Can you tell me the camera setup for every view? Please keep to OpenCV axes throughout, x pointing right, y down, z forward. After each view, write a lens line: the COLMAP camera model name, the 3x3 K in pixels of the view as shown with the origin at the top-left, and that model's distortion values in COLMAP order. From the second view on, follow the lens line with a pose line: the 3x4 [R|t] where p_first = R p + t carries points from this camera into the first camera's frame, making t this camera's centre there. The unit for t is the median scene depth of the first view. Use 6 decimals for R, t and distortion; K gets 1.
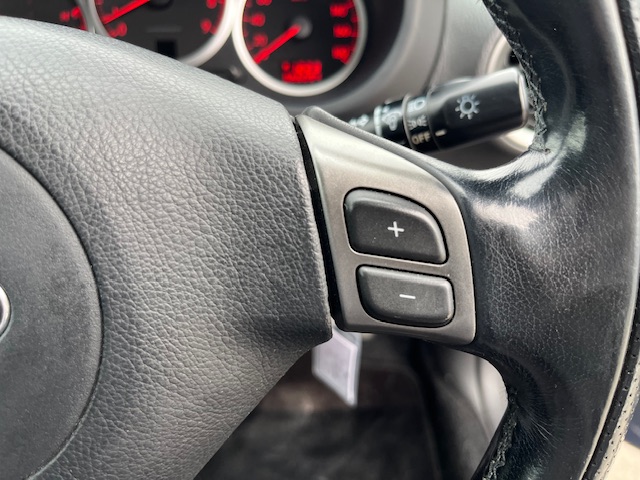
lens RADIAL K [[498.7, 0, 319.9], [0, 498.7, 255.8], [0, 0, 1]] dist [0.063431, -0.114873]
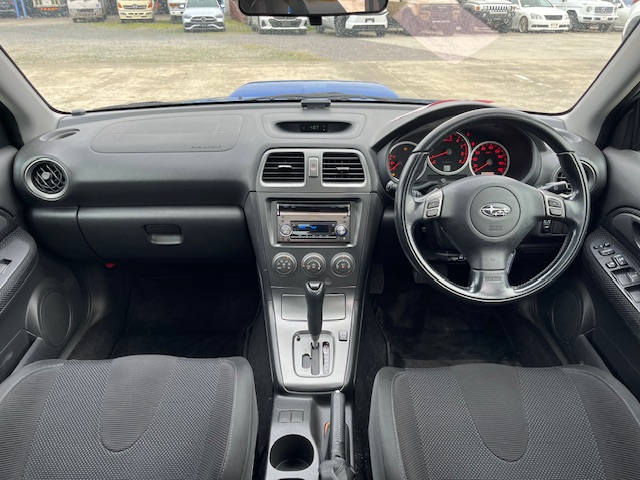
lens RADIAL K [[496.8, 0, 320.2], [0, 496.8, 268.6], [0, 0, 1]] dist [0.075212, -0.119497]
pose [[0.999869, 0.014365, -0.007506, -2.054031], [-0.015087, 0.994115, -0.107272, 1.109163], [0.005921, 0.107371, 0.994201, -4.023545]]
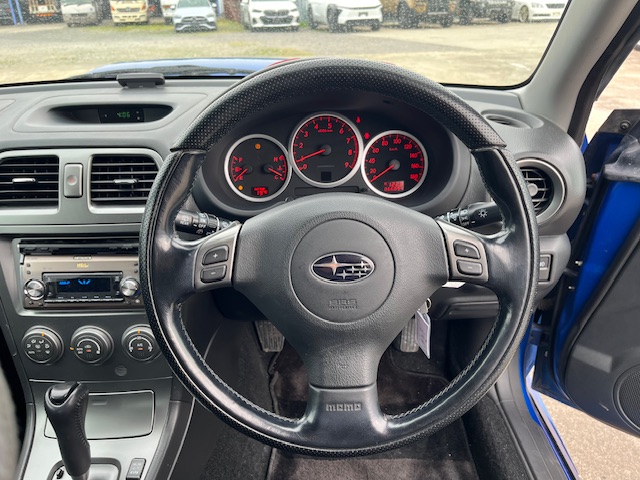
lens RADIAL K [[498.7, 0, 319.9], [0, 498.7, 255.8], [0, 0, 1]] dist [0.063431, -0.114873]
pose [[0.999499, -0.004684, -0.031310, -0.510259], [0.000565, 0.991475, -0.130295, 0.291486], [0.031654, 0.130212, 0.990981, -1.706761]]
